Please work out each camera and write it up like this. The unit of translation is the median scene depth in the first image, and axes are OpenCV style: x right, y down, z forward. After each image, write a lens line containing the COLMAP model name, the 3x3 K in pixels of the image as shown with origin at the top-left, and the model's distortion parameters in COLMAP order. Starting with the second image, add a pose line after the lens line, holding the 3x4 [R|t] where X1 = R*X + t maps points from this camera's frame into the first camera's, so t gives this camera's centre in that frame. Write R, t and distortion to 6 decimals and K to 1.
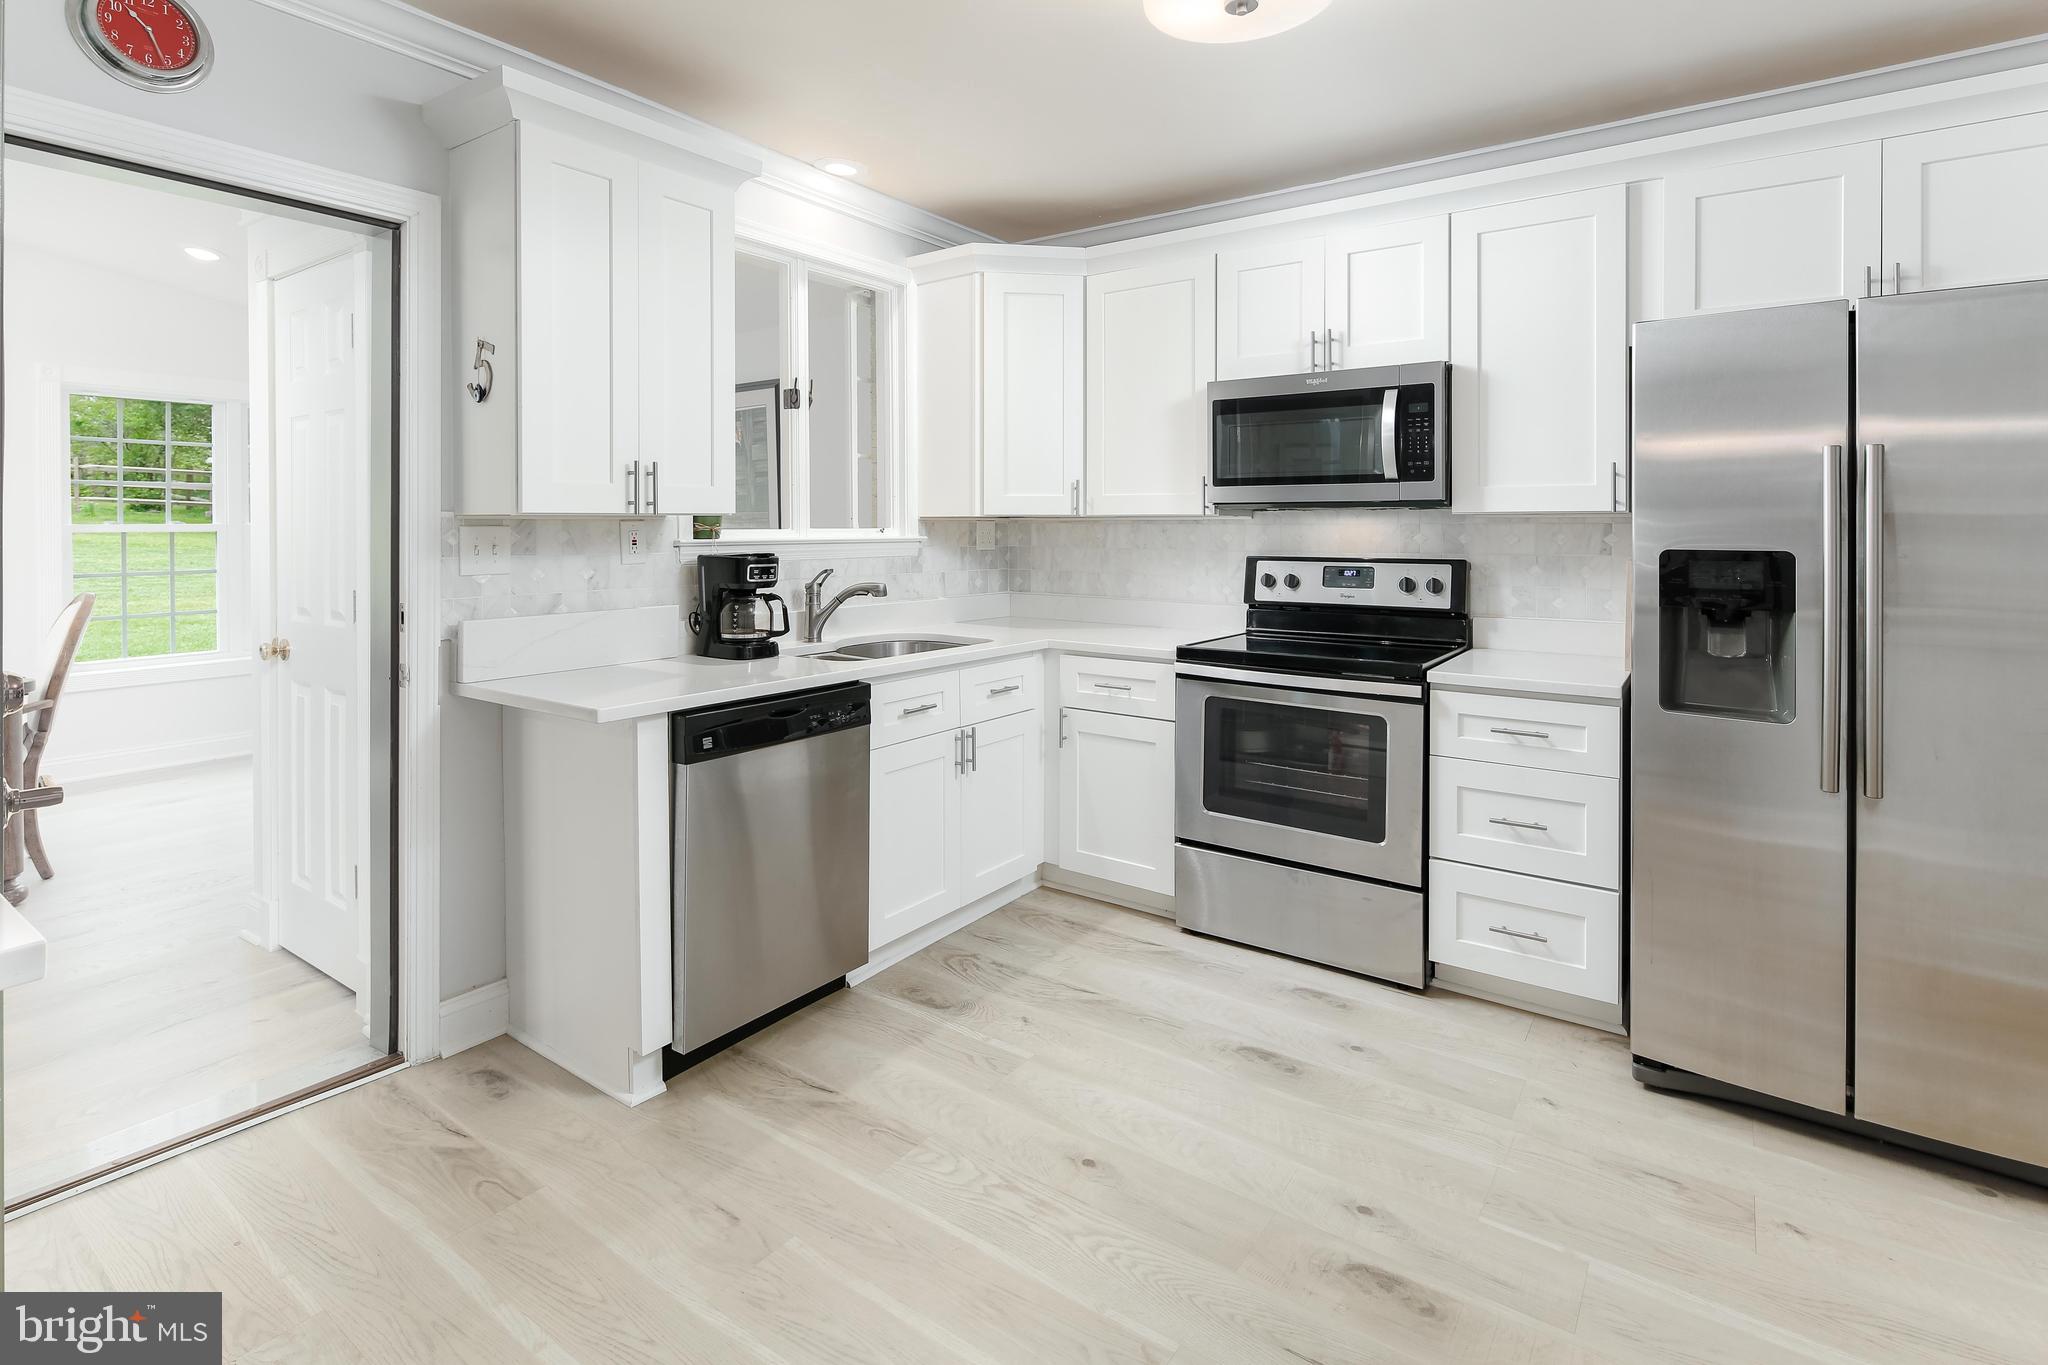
lens RADIAL K [[990.5, 0, 1030.6], [0, 990.5, 531.0], [0, 0, 1]] dist [0.000413, -0.001452]
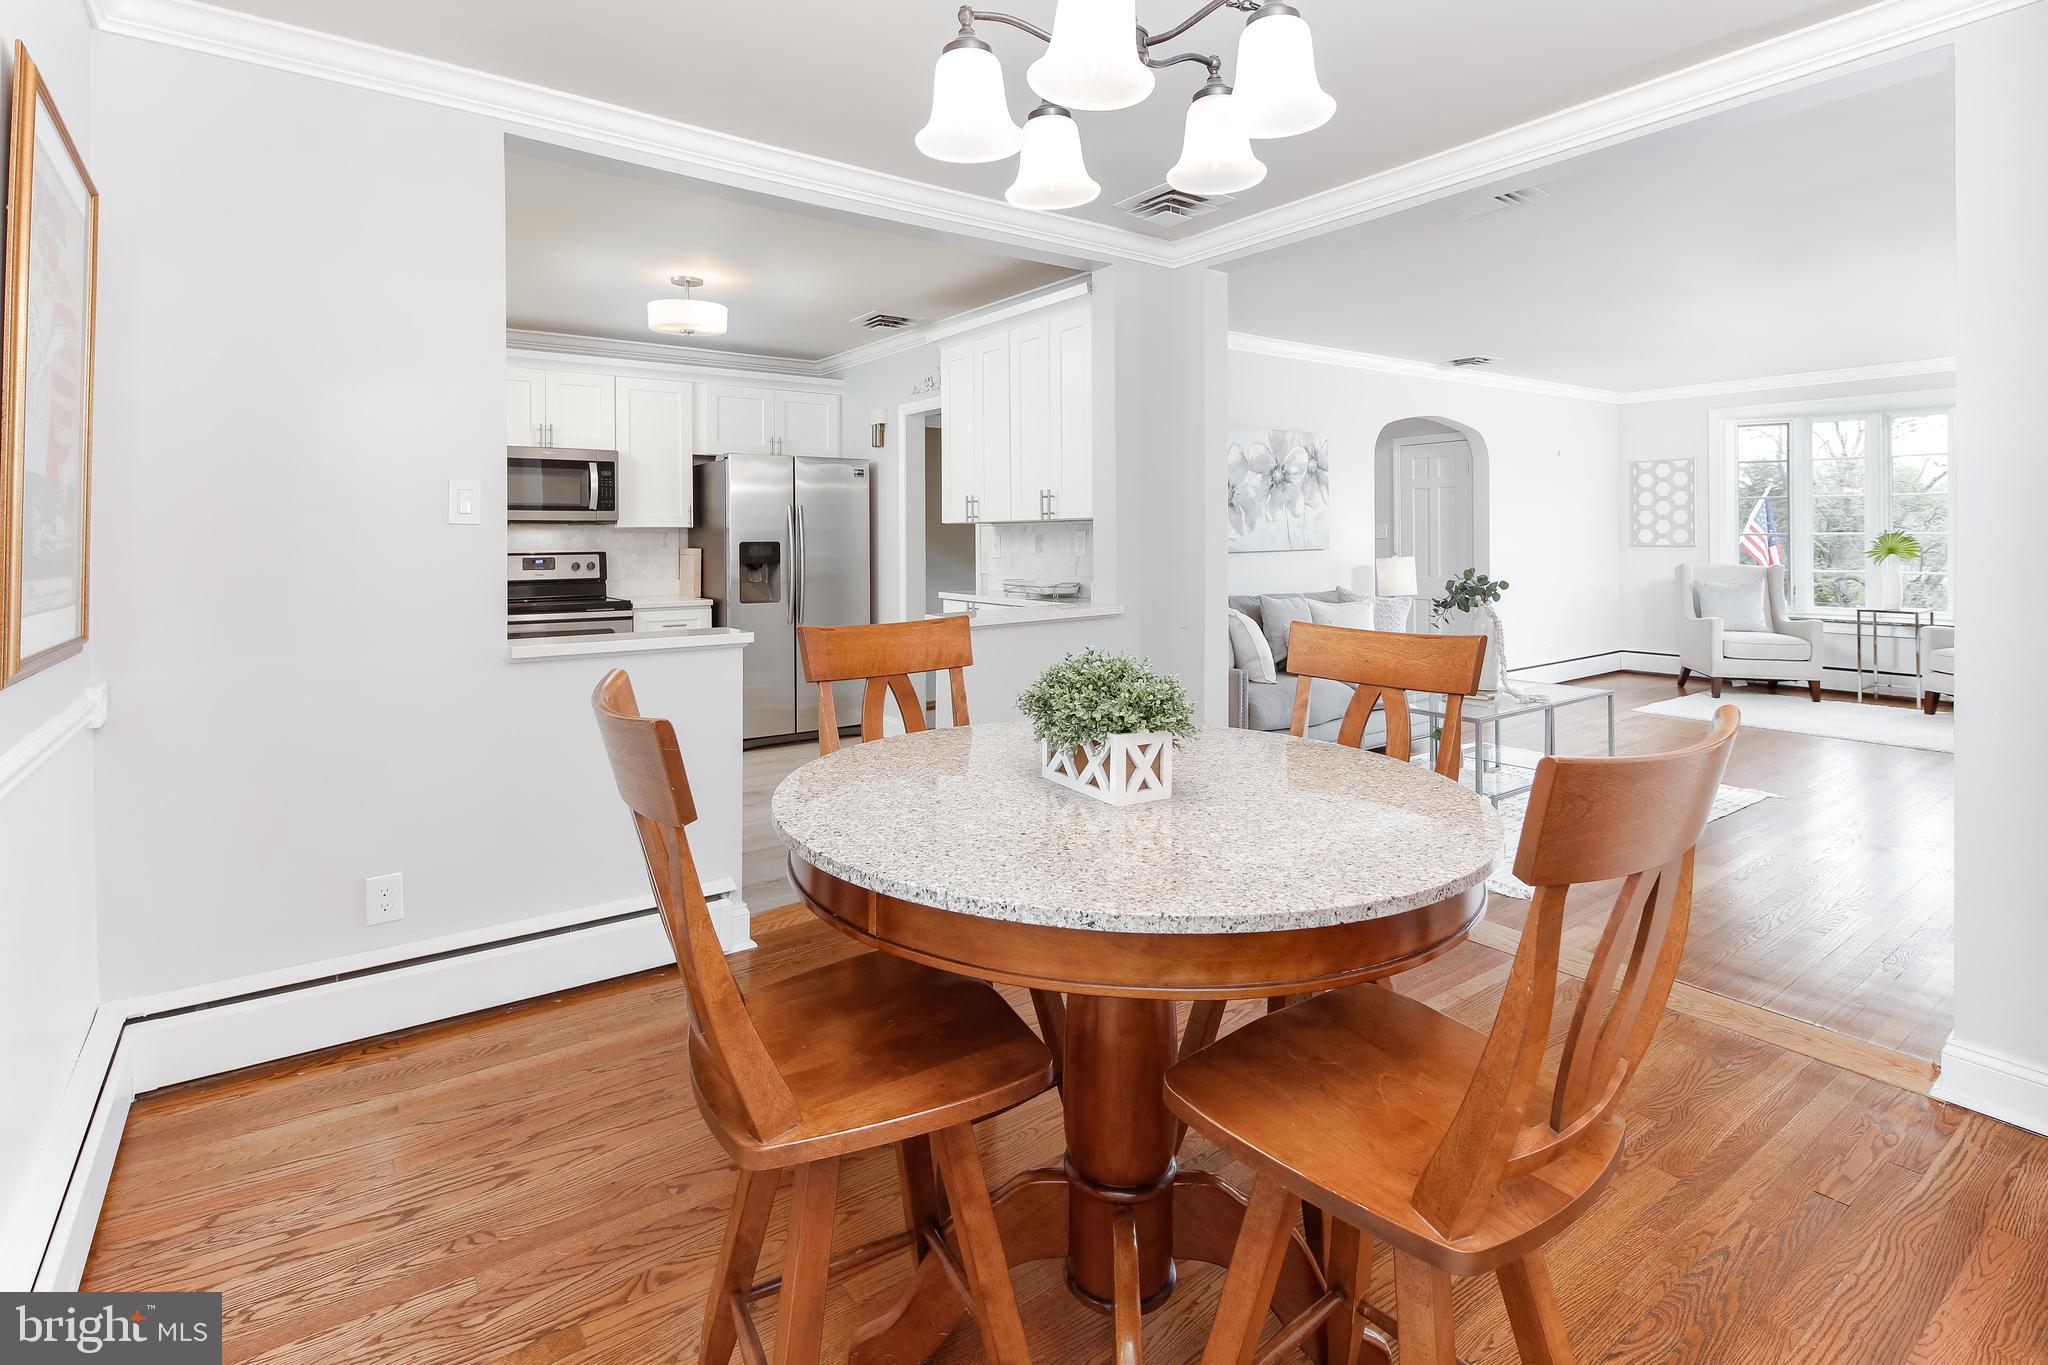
lens RADIAL K [[990.5, 0, 1030.6], [0, 990.5, 531.0], [0, 0, 1]] dist [0.000413, -0.001452]
pose [[0.316673, 0.001230, 0.948534, -1.194997], [0.012826, 0.999902, -0.005579, 0.011101], [-0.948448, 0.013932, 0.316626, -0.412721]]
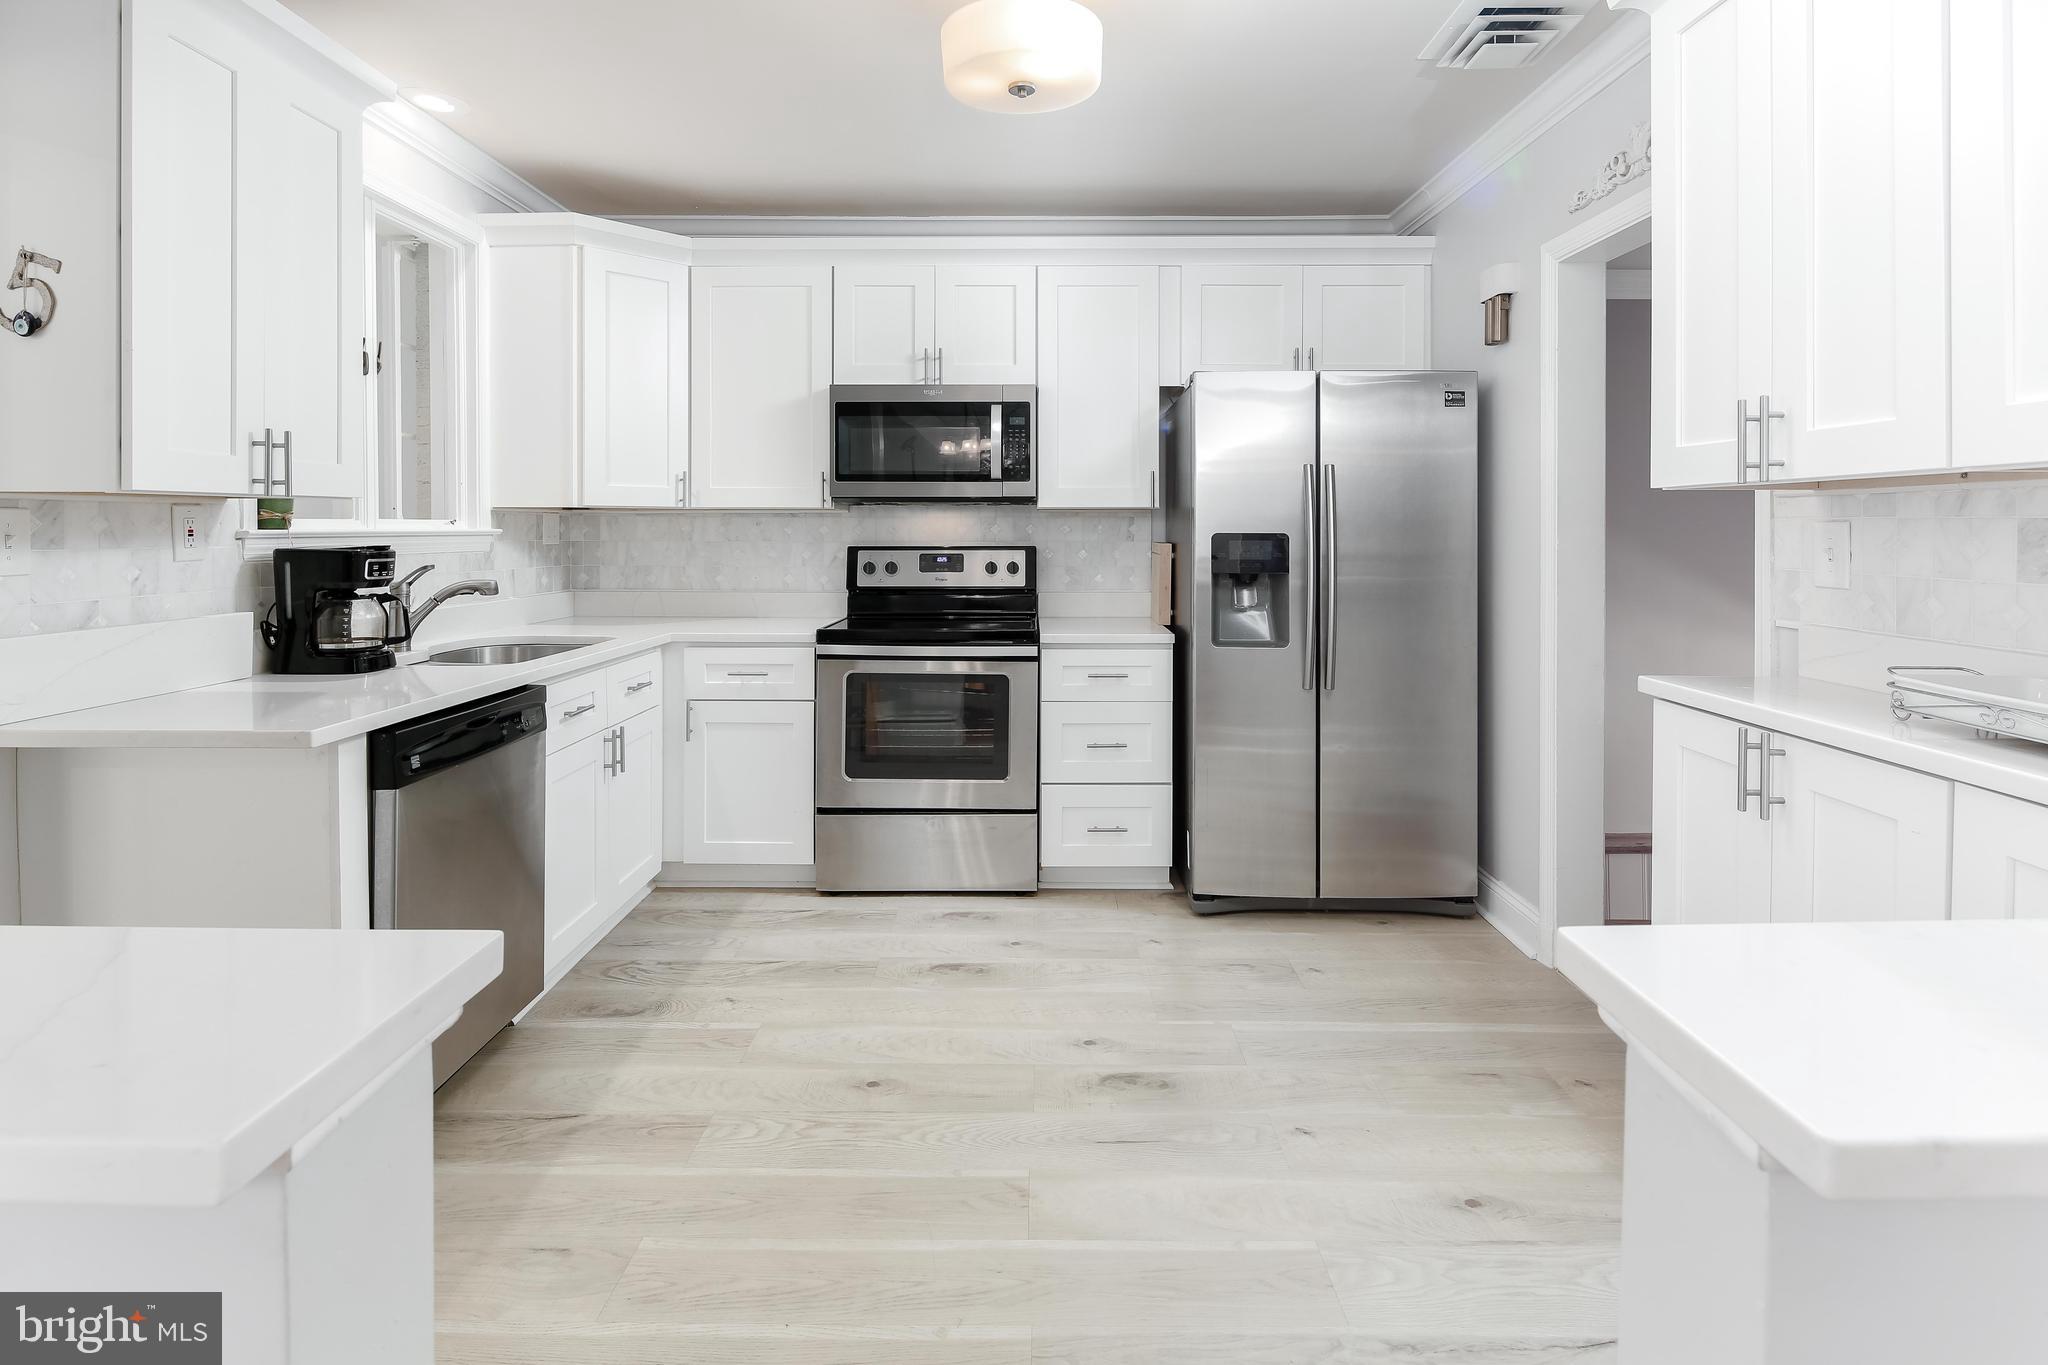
lens RADIAL K [[990.5, 0, 1030.6], [0, 990.5, 531.0], [0, 0, 1]] dist [0.000413, -0.001452]
pose [[0.819350, -0.001943, 0.573290, -0.293598], [0.003071, 0.999995, -0.000999, 0.012294], [-0.573285, 0.002579, 0.819352, -0.010092]]
